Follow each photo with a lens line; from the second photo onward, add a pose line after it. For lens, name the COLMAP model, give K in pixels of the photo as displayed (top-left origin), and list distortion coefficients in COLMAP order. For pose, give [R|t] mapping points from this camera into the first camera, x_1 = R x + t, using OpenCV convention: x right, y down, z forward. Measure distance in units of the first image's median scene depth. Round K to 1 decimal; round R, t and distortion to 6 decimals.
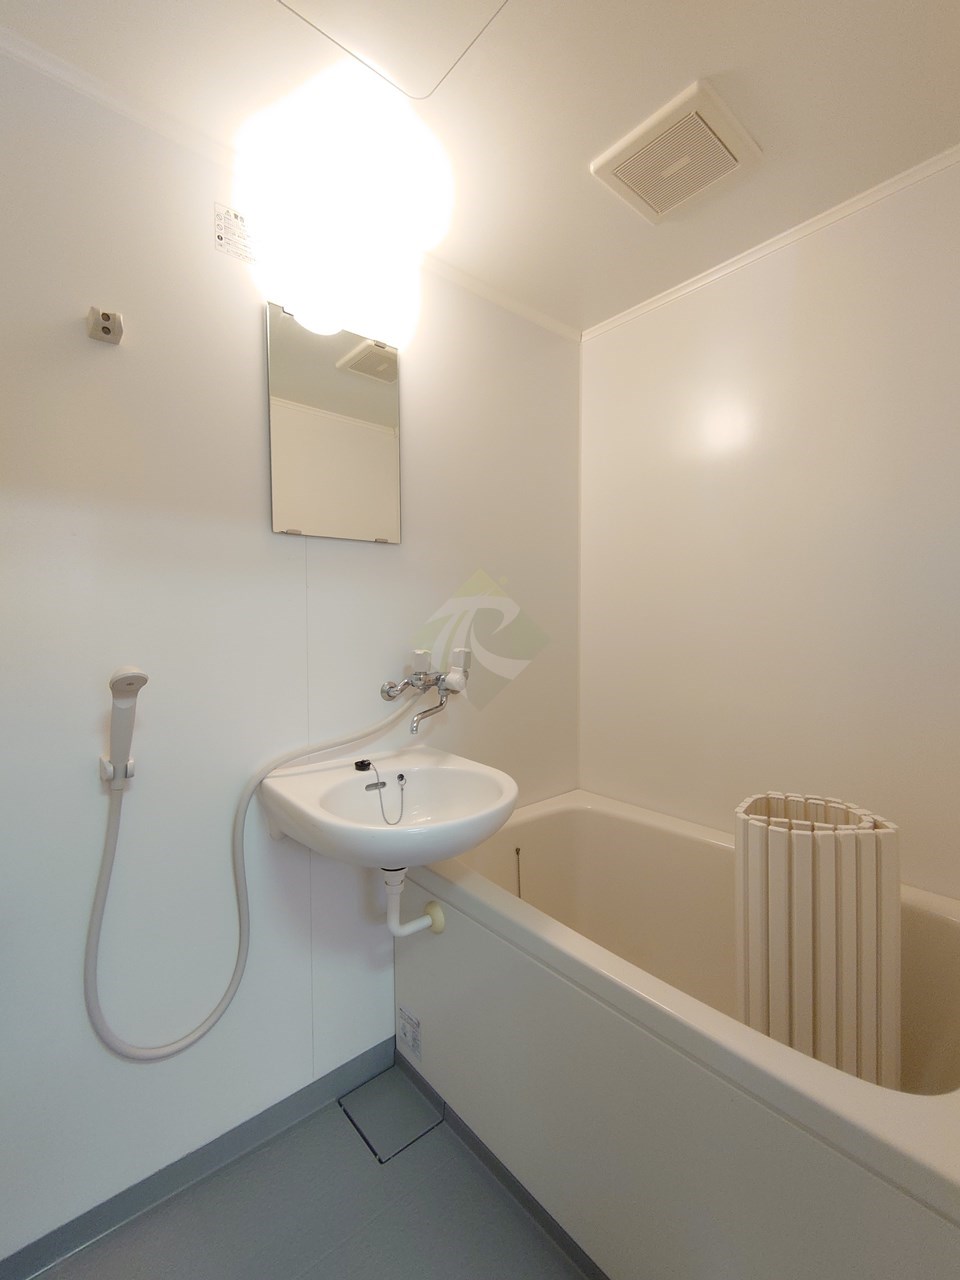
lens RADIAL K [[553.2, 0, 482.1], [0, 553.2, 636.1], [0, 0, 1]] dist [-0.001004, 0.000182]
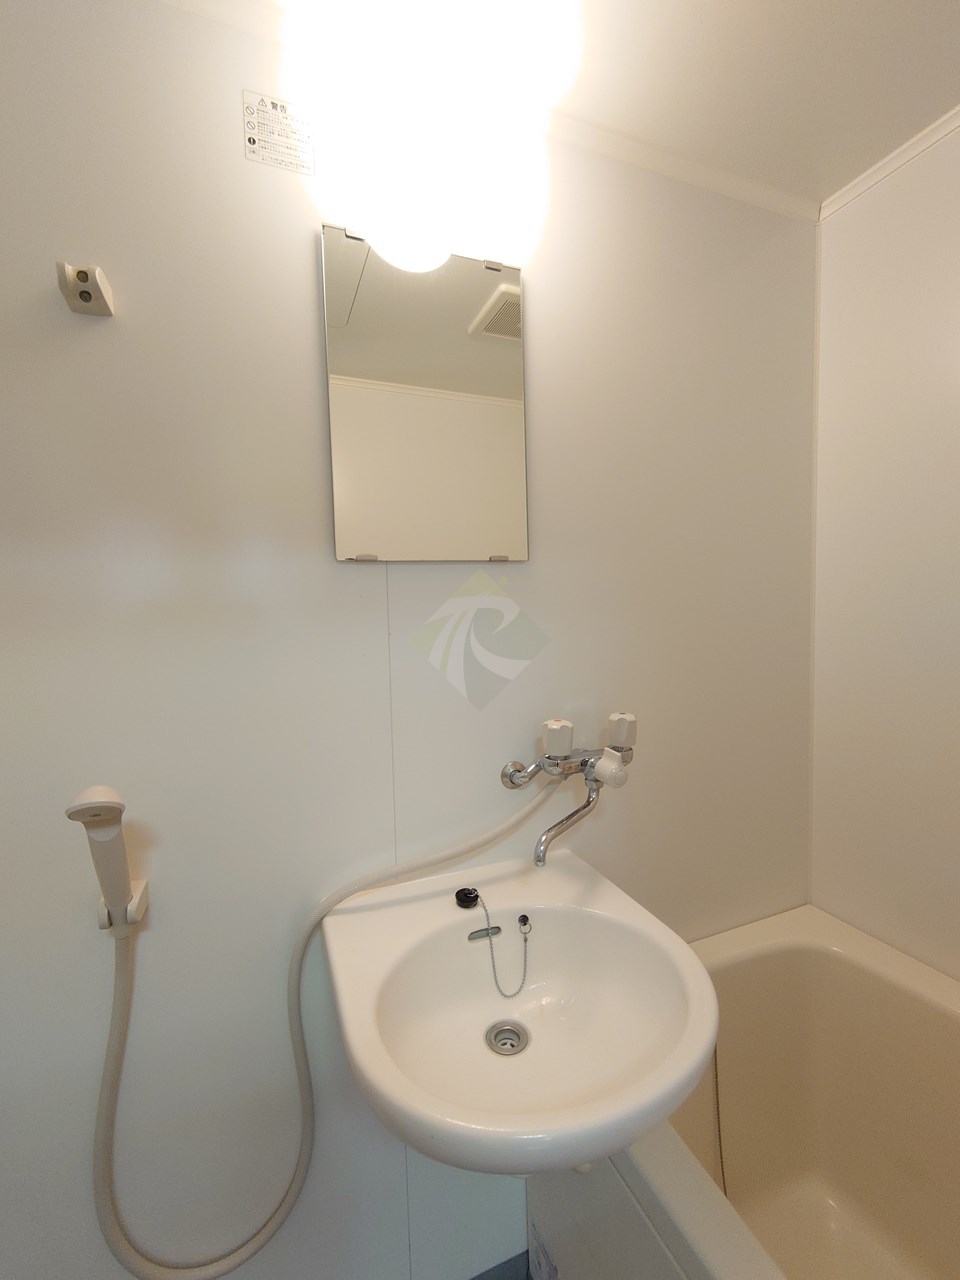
lens RADIAL K [[553.2, 0, 477.9], [0, 553.2, 640.7], [0, 0, 1]] dist [-0.001004, 0.000182]
pose [[0.946561, -0.000714, -0.322523, 0.014893], [0.010605, 0.999526, 0.028913, -0.098526], [0.322349, -0.030788, 0.946120, 0.366588]]
